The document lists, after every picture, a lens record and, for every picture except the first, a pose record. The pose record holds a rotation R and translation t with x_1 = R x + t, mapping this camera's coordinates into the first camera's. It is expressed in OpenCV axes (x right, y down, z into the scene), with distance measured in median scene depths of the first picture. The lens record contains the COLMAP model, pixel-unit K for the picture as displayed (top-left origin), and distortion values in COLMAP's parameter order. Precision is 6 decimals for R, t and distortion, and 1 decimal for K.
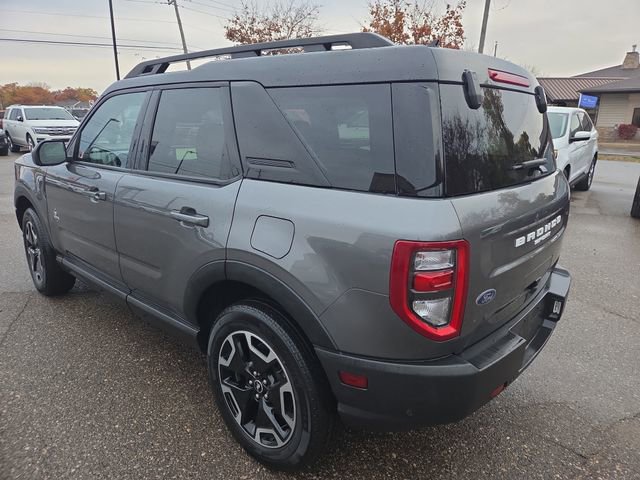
lens RADIAL K [[429.4, 0, 322.5], [0, 429.4, 234.5], [0, 0, 1]] dist [0.053016, -0.019565]
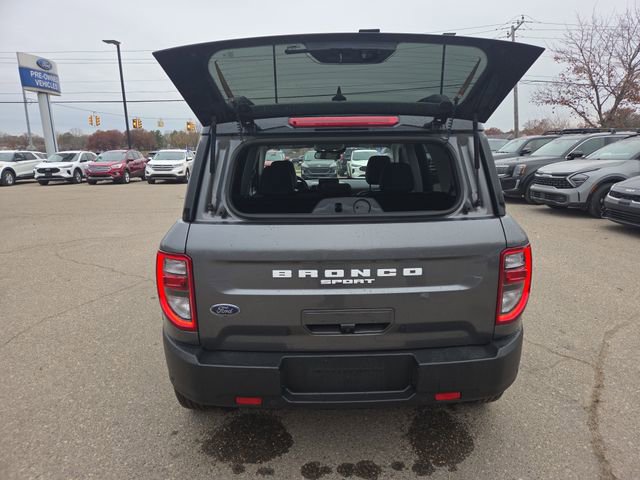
lens RADIAL K [[429.4, 0, 322.2], [0, 429.4, 245.2], [0, 0, 1]] dist [0.053016, -0.019565]
pose [[0.671757, 0.136852, -0.728020, 1.369221], [-0.167214, 0.985435, 0.030949, -0.110374], [0.721652, 0.100945, 0.684857, 0.348052]]
